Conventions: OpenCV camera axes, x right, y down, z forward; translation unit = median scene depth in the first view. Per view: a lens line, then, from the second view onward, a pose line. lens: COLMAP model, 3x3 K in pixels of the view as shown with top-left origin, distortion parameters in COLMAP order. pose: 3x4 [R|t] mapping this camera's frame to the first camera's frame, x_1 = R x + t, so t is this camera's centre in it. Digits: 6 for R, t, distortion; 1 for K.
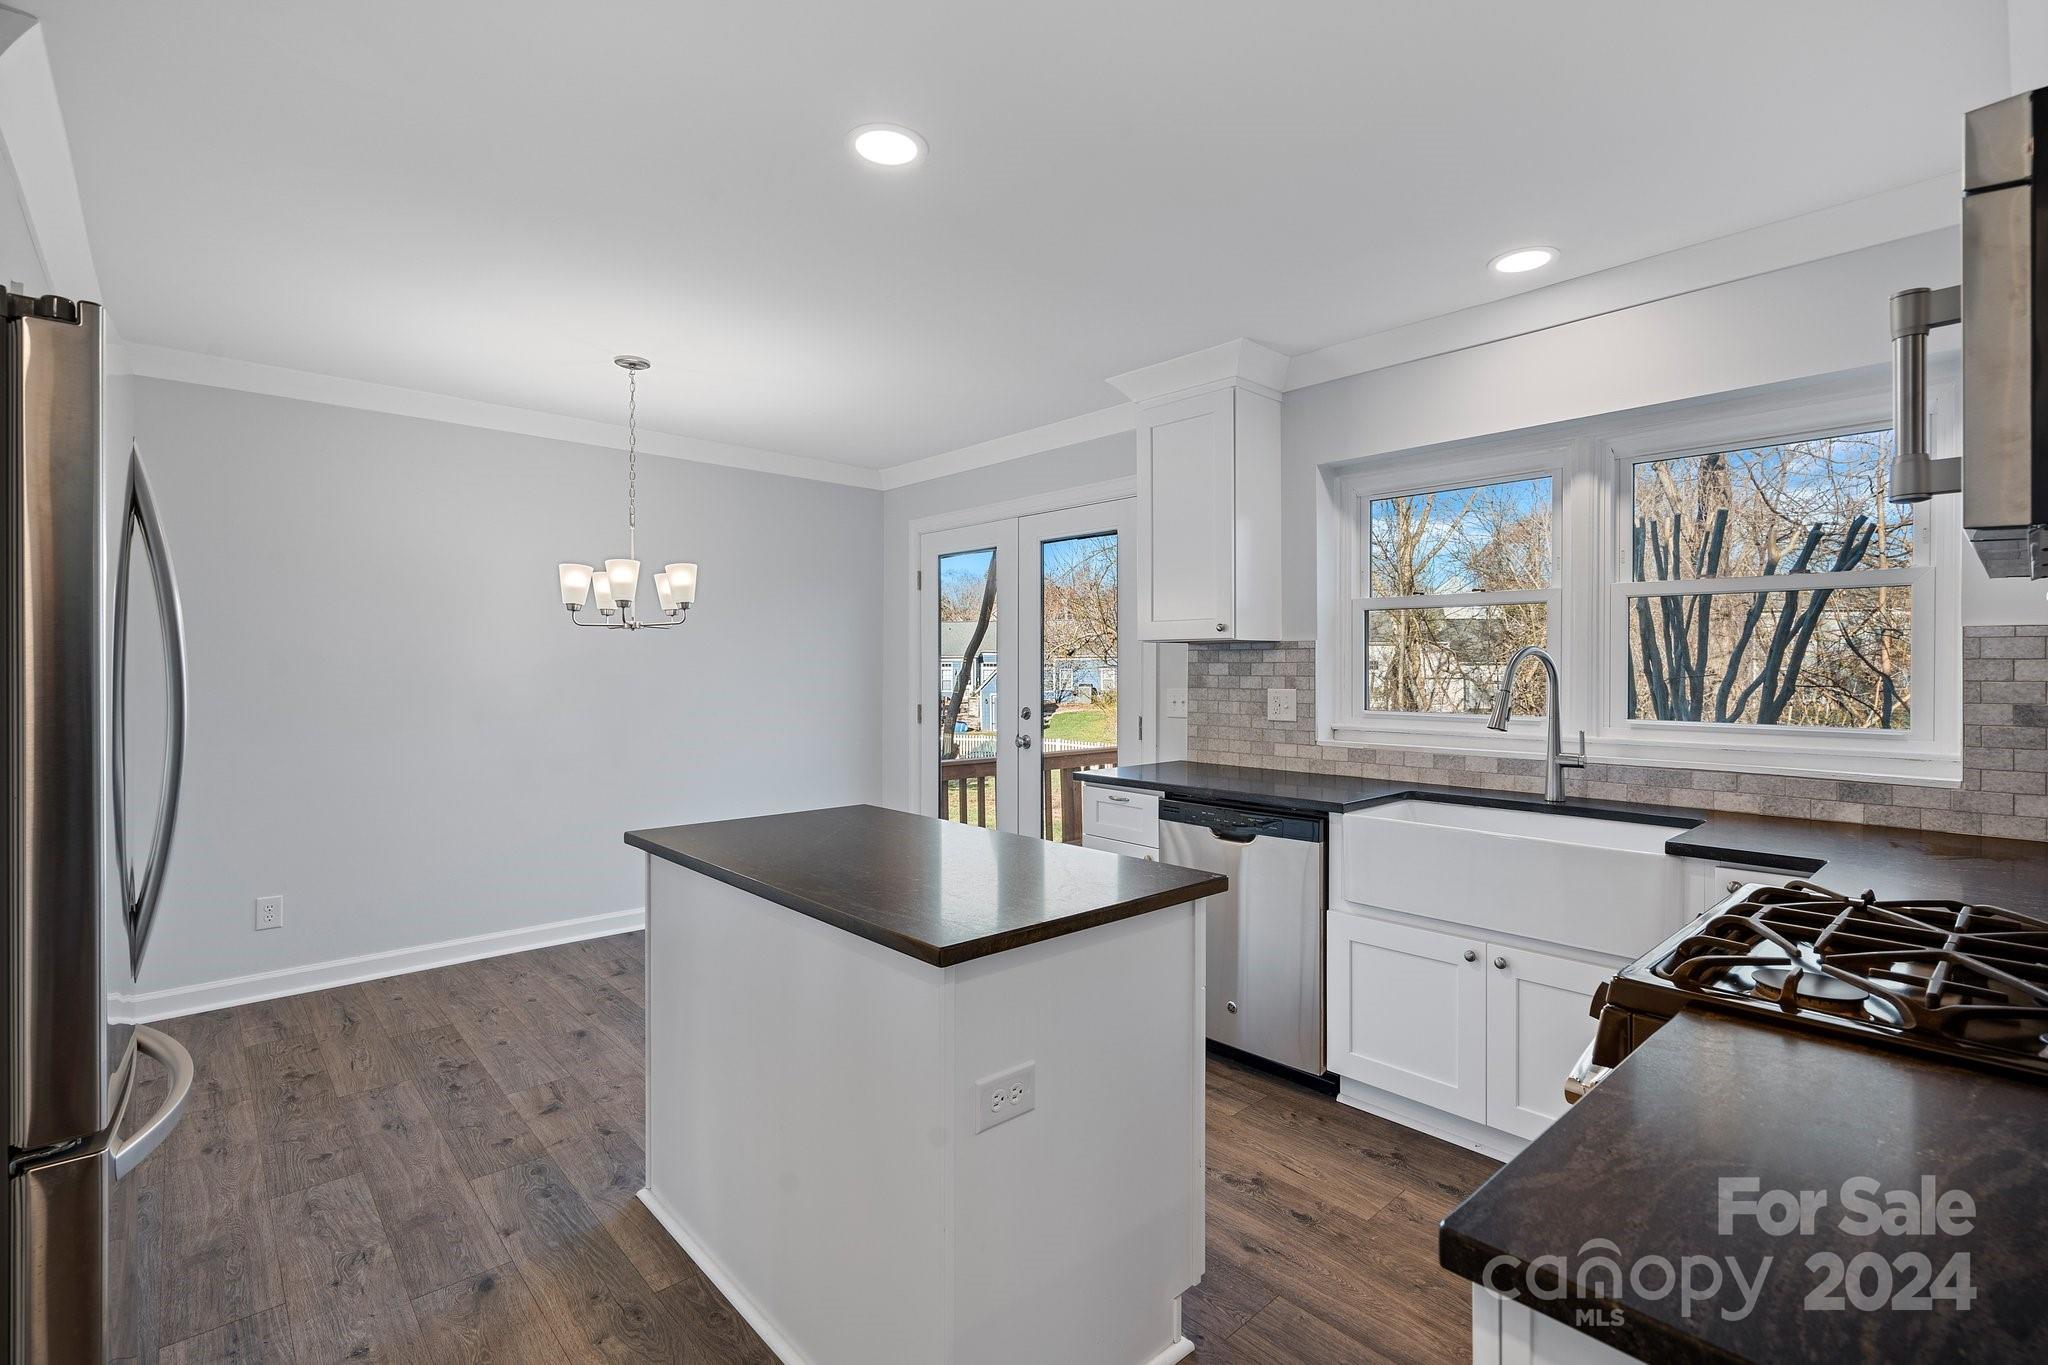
lens RADIAL K [[931.7, 0, 1020.7], [0, 931.7, 674.6], [0, 0, 1]] dist [-0.002639, 0.002820]
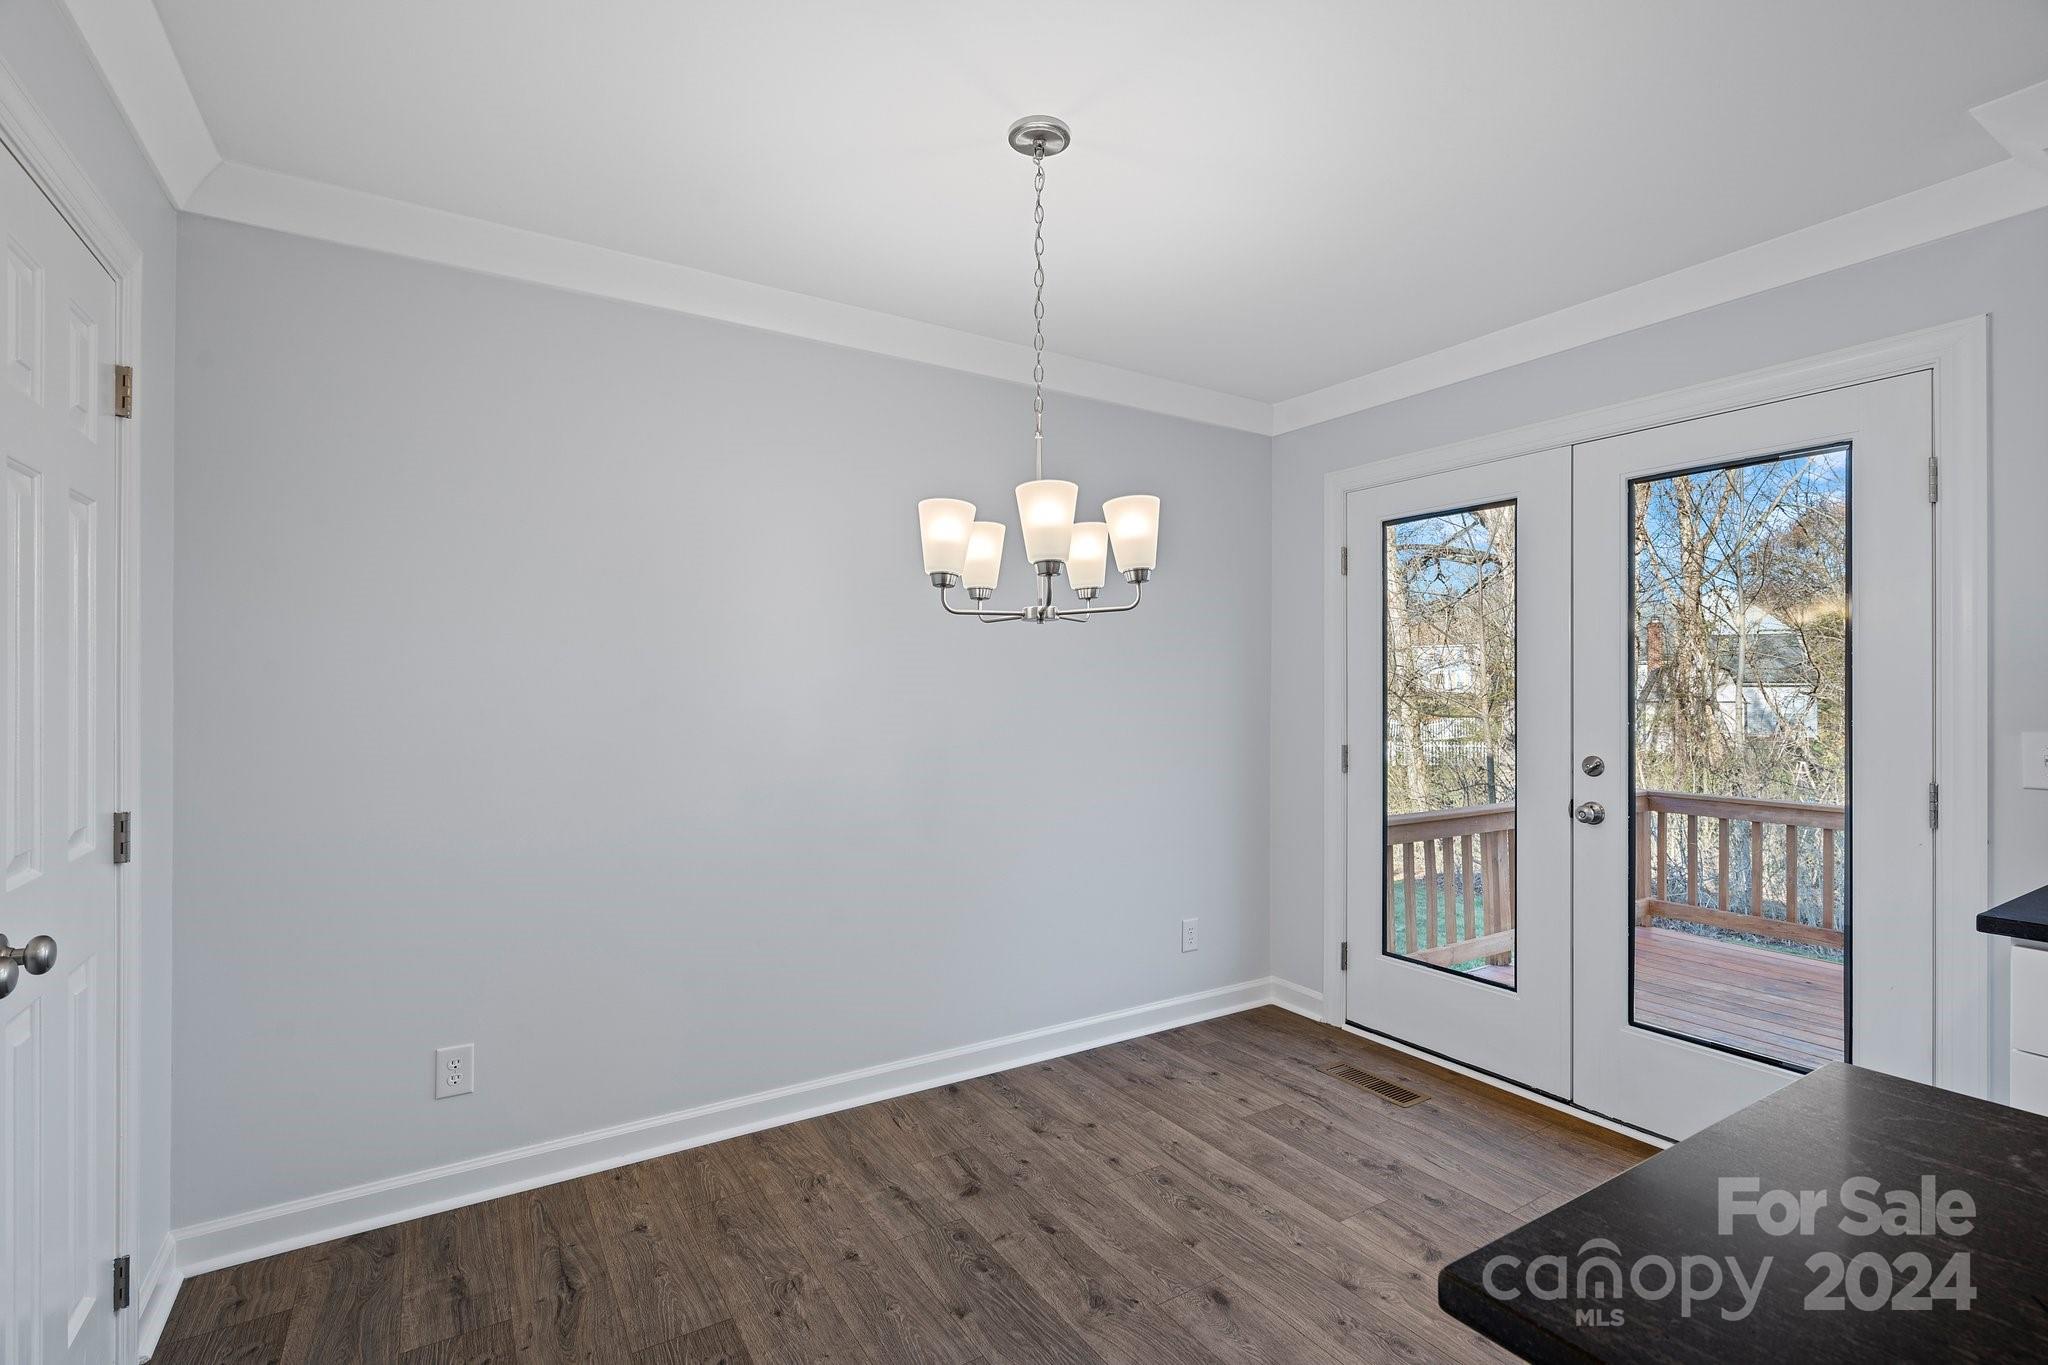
lens RADIAL K [[931.7, 0, 1036.8], [0, 931.7, 672.9], [0, 0, 1]] dist [-0.002639, 0.002820]
pose [[0.987167, 0.005177, -0.159606, -0.297811], [-0.008423, 0.999771, -0.019673, -0.005158], [0.159468, 0.020765, 0.986985, 0.406042]]
